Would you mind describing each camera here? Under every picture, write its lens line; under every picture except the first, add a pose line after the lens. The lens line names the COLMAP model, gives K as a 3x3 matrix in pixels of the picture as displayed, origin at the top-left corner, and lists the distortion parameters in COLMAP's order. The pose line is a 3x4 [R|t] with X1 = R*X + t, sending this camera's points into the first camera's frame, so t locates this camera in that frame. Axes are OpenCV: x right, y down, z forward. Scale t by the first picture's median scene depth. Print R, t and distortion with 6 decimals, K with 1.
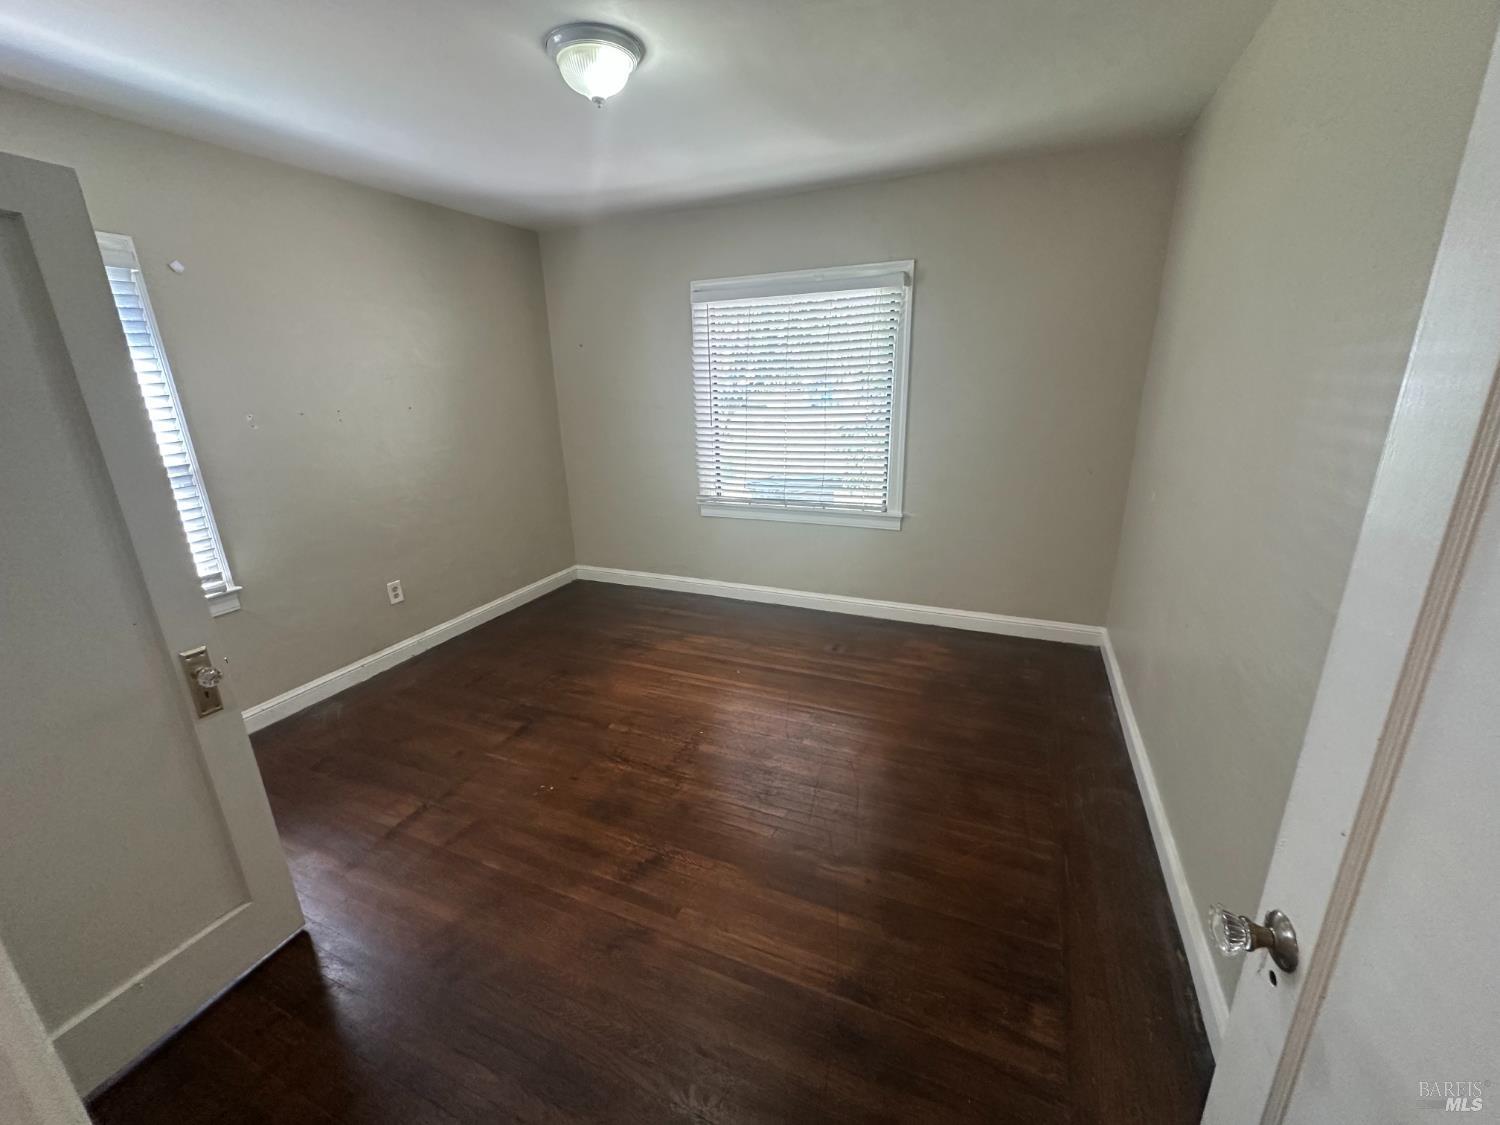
lens RADIAL K [[601.7, 0, 750.0], [0, 601.7, 562.5], [0, 0, 1]] dist [-0.010370, 0.003143]
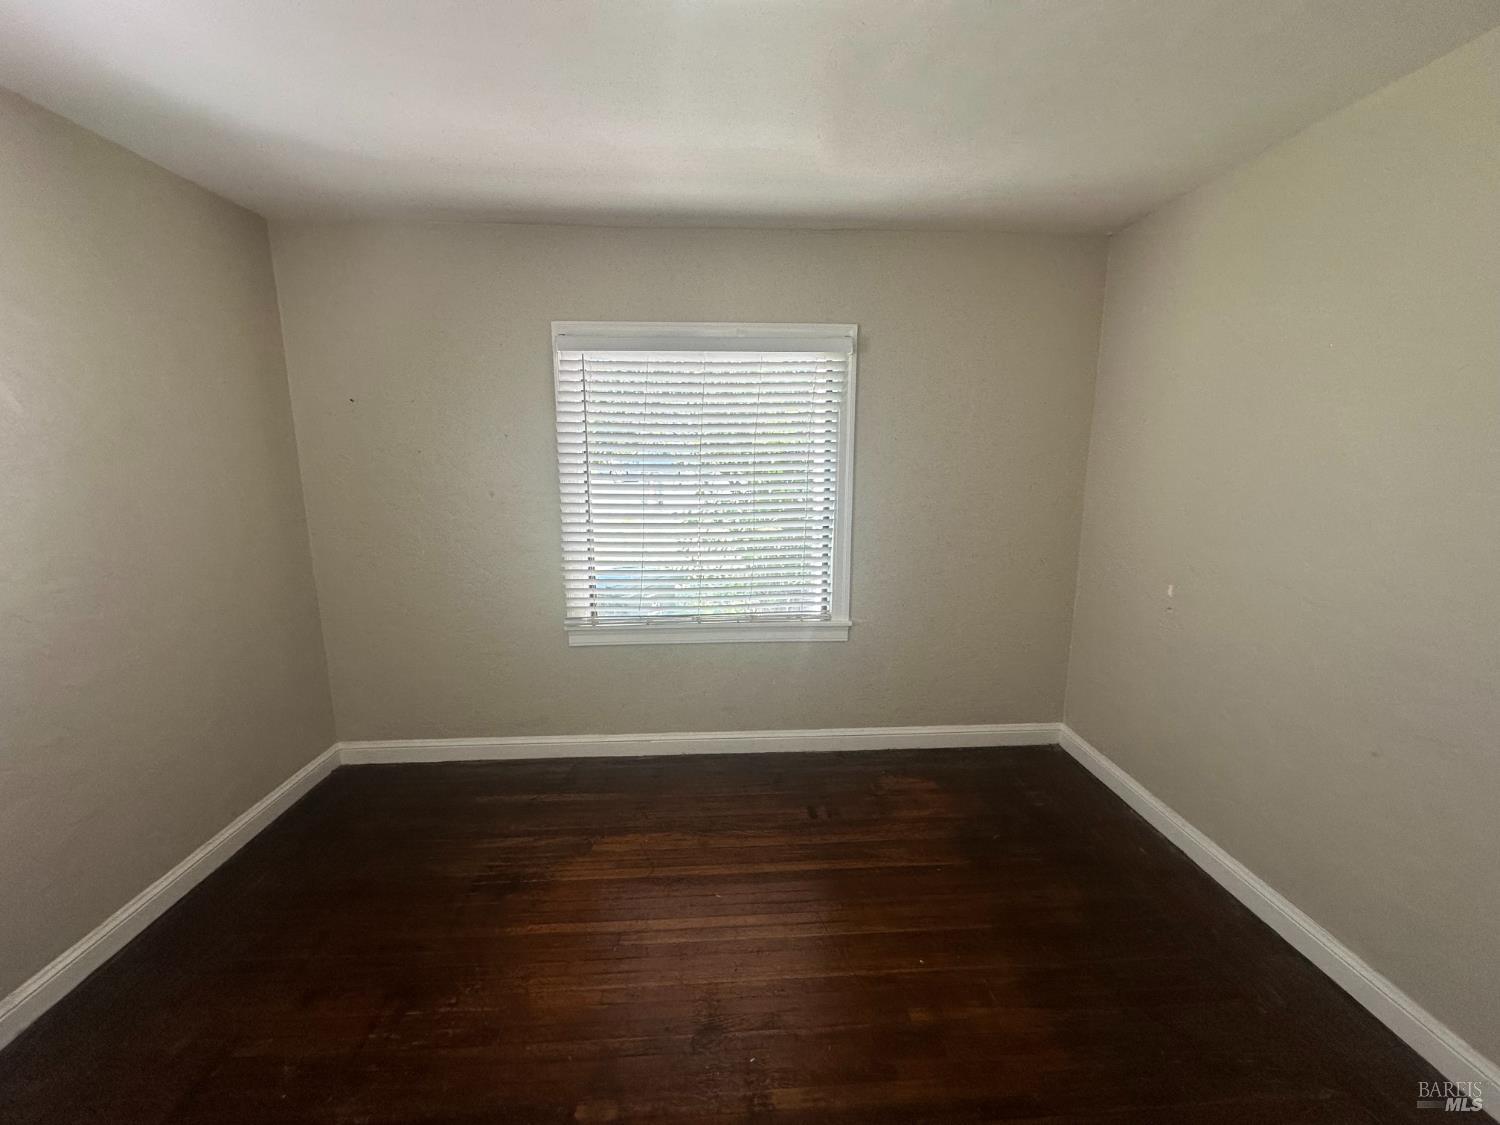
lens RADIAL K [[601.7, 0, 750.0], [0, 601.7, 562.5], [0, 0, 1]] dist [-0.010370, 0.003143]
pose [[0.893289, -0.059006, 0.445593, -0.232901], [0.112207, 0.989234, -0.093949, -0.099936], [-0.435253, 0.133922, 0.890292, 0.323576]]
